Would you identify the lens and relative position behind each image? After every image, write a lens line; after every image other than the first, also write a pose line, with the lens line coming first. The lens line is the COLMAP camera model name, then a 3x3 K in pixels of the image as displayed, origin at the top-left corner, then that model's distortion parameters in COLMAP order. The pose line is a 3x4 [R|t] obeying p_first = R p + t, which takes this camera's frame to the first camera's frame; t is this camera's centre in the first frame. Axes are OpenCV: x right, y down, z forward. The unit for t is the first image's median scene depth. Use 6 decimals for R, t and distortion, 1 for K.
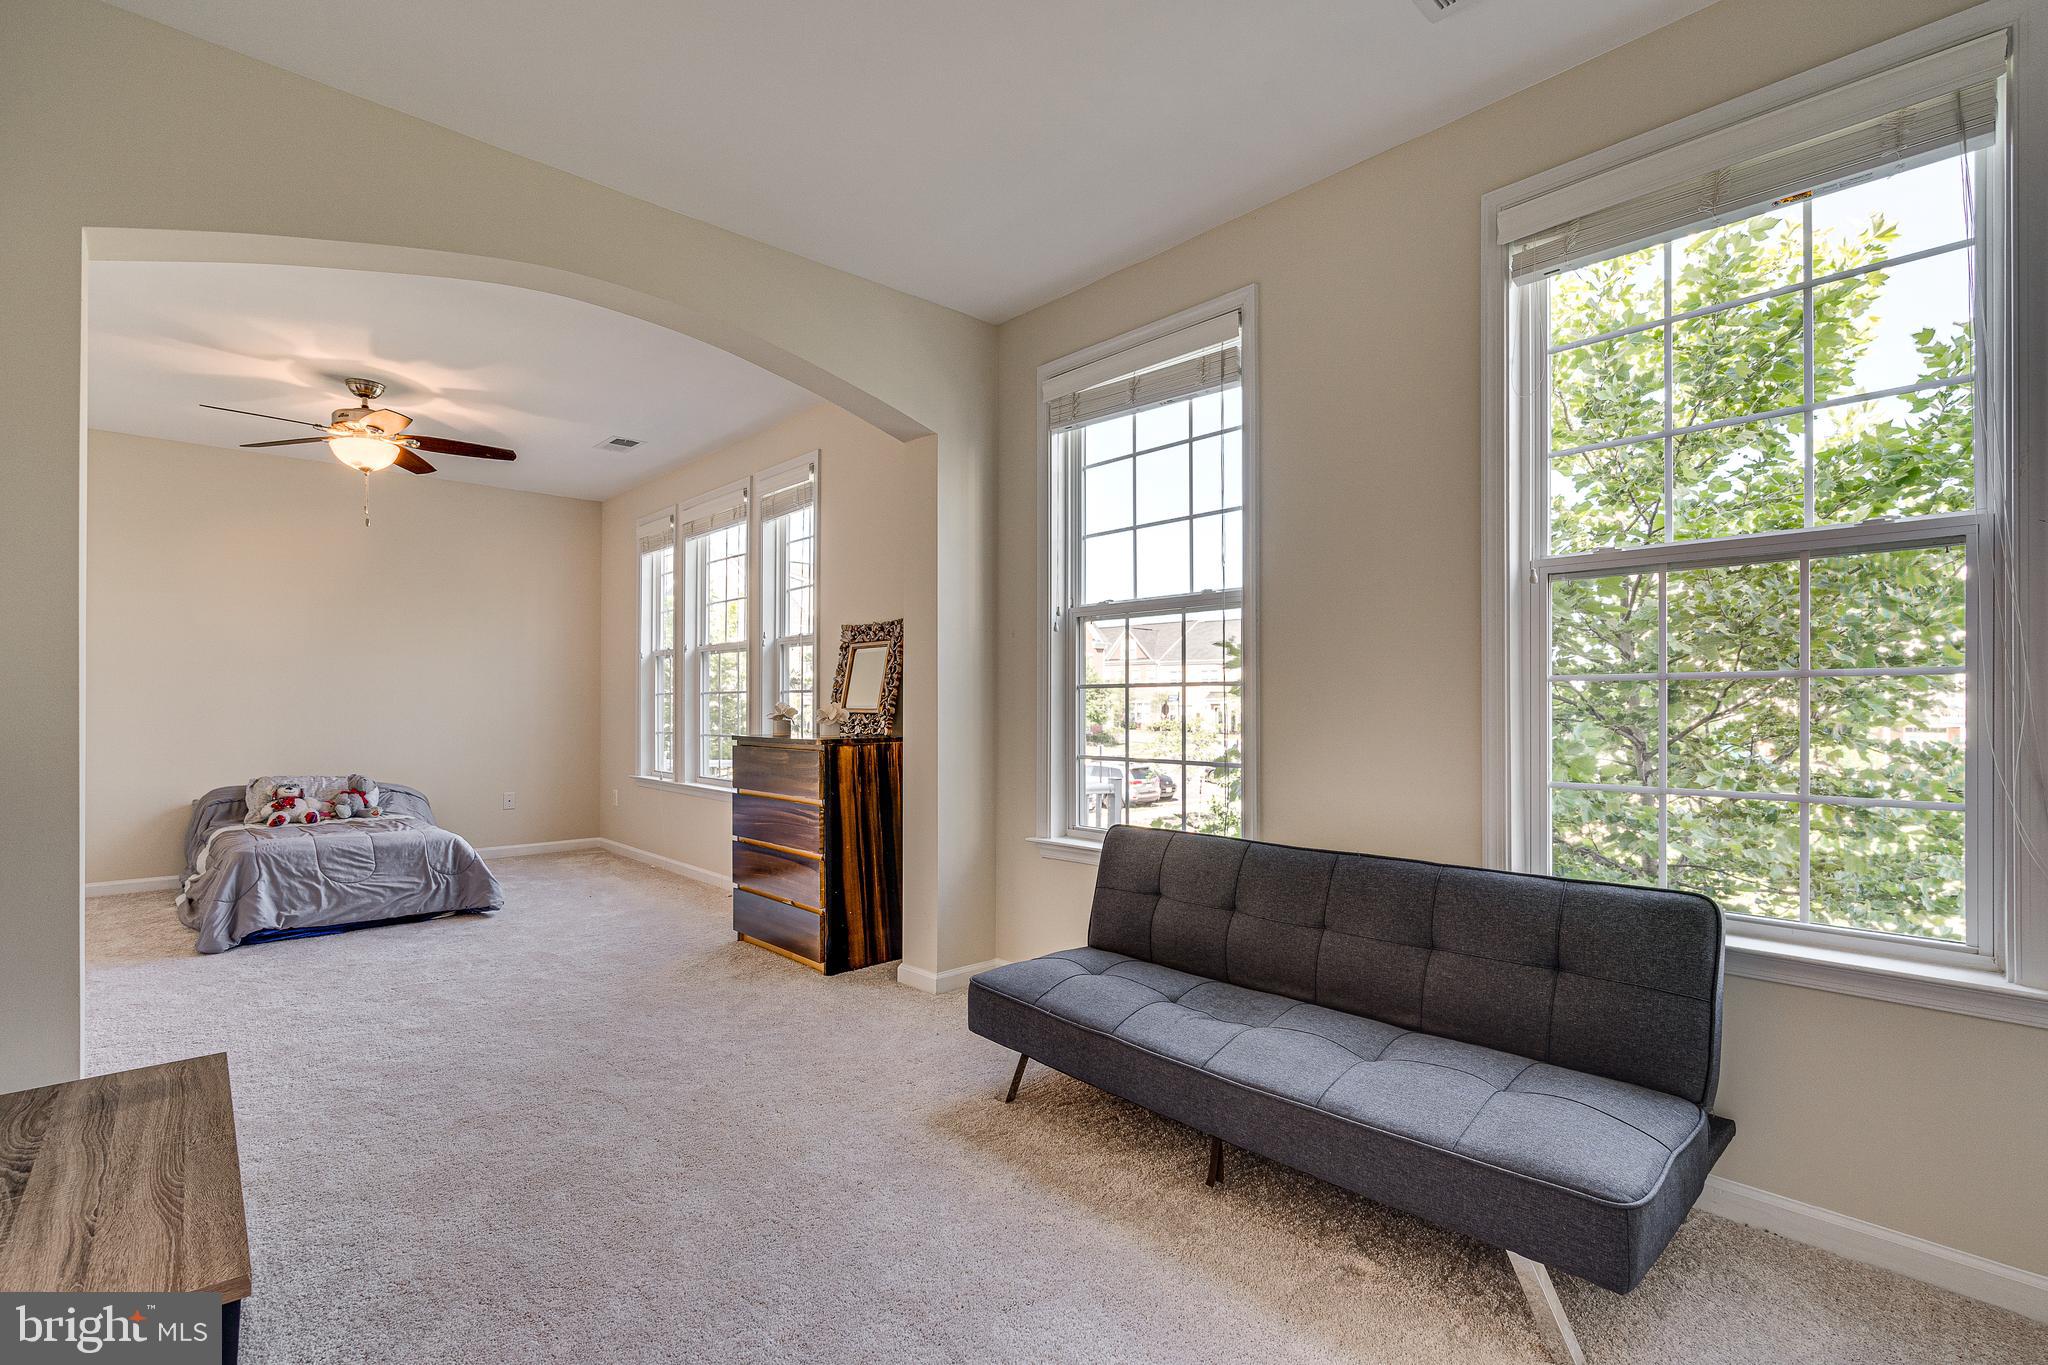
lens RADIAL K [[918.6, 0, 1016.0], [0, 918.6, 701.2], [0, 0, 1]] dist [-0.000941, 0.000158]
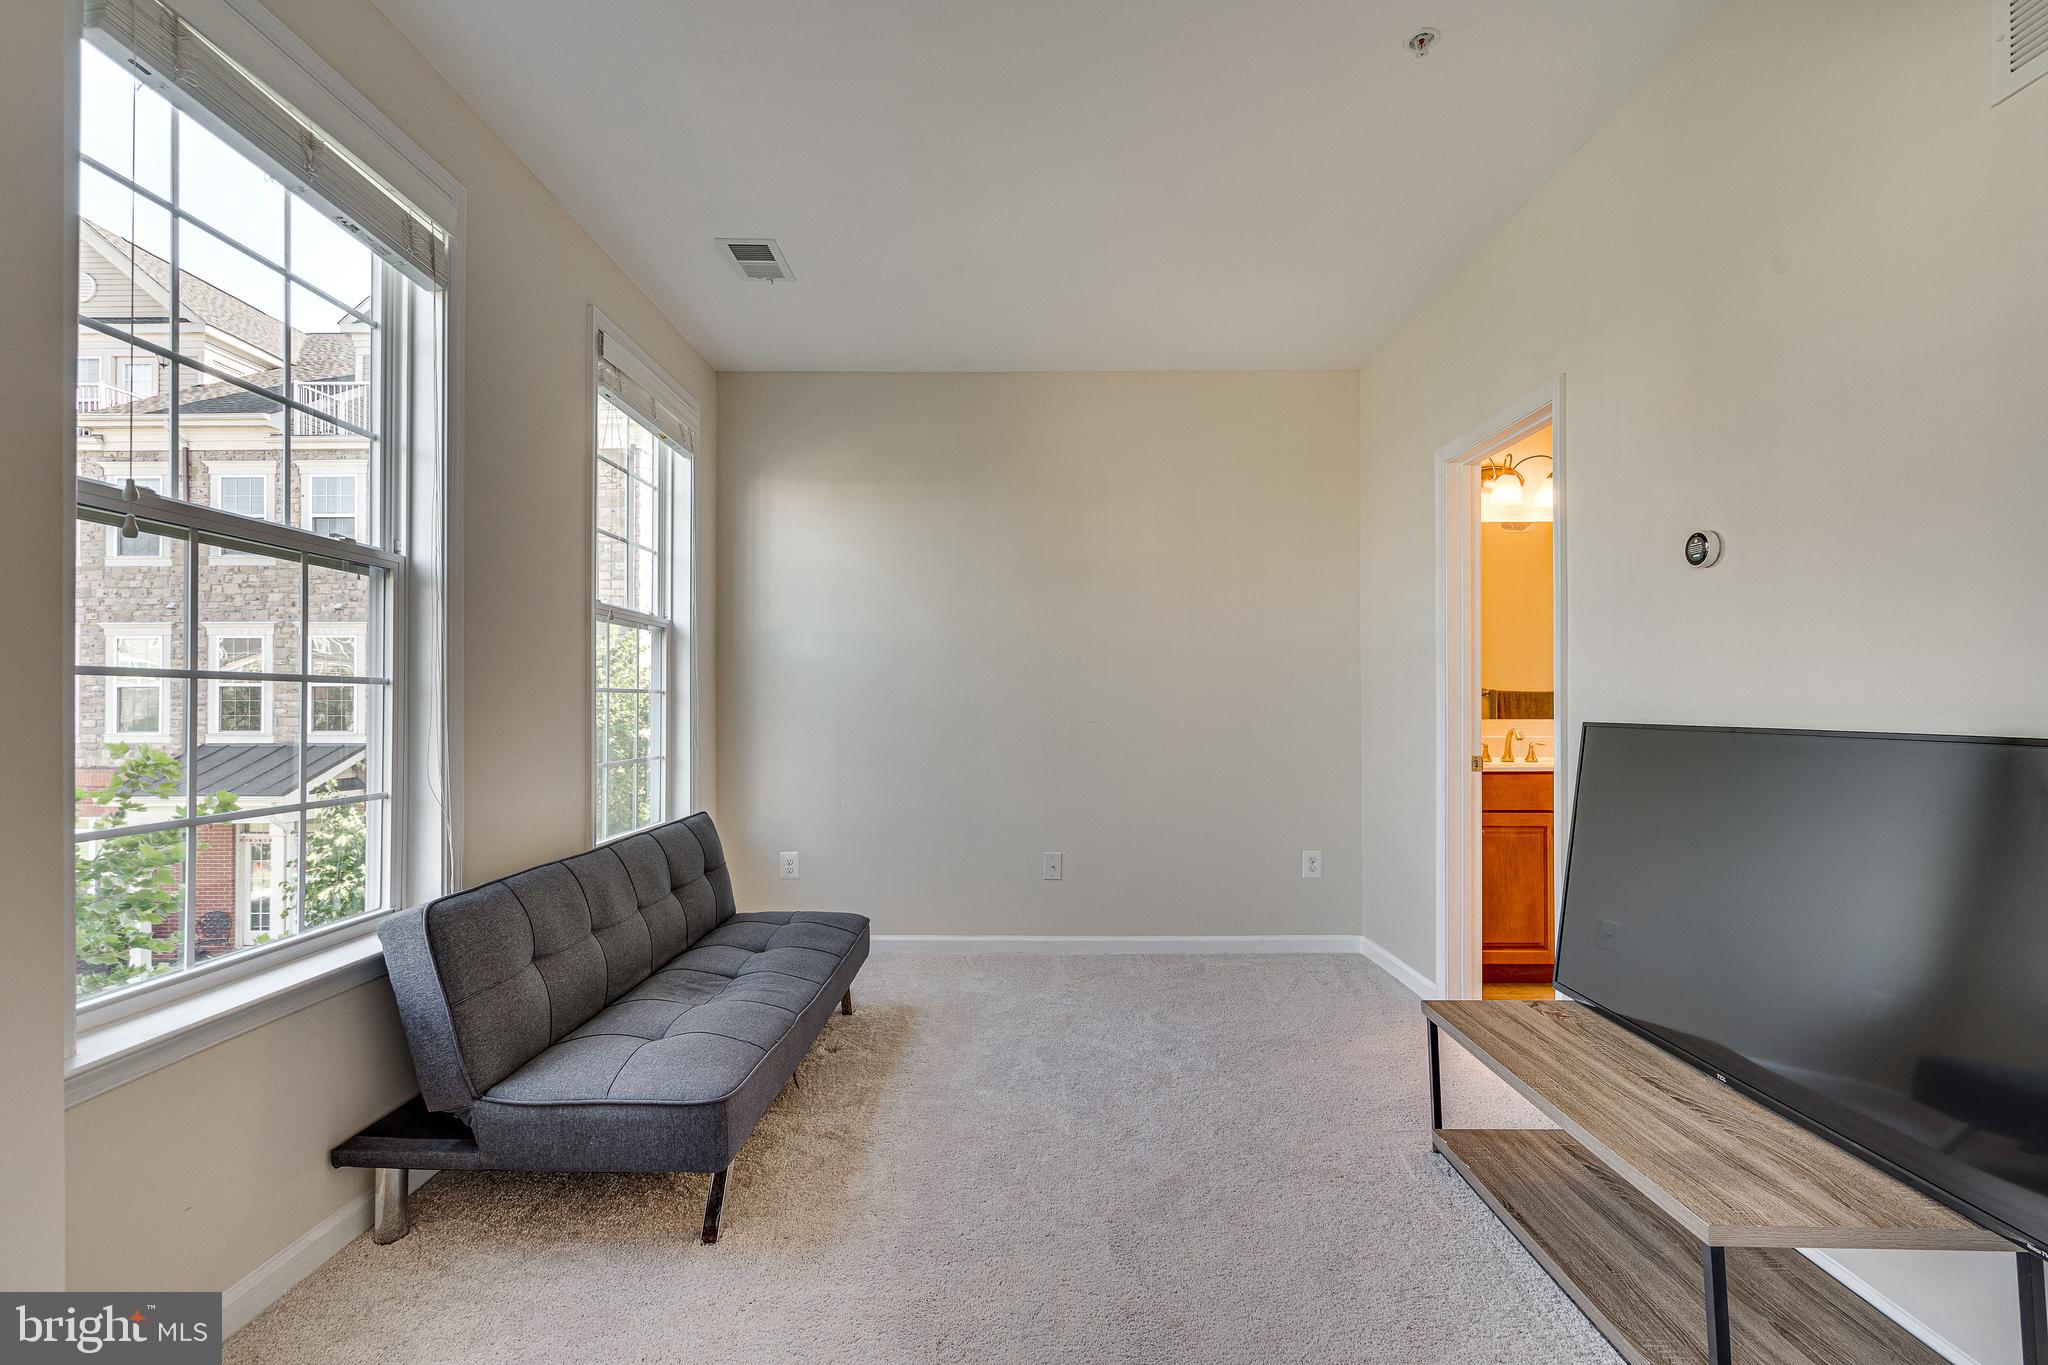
lens RADIAL K [[918.6, 0, 1015.5], [0, 918.6, 690.0], [0, 0, 1]] dist [-0.000941, 0.000158]
pose [[-0.723530, 0.008847, 0.690237, -1.297123], [-0.003969, 0.999848, -0.016976, -0.005110], [-0.690282, -0.015022, -0.723385, 2.507529]]
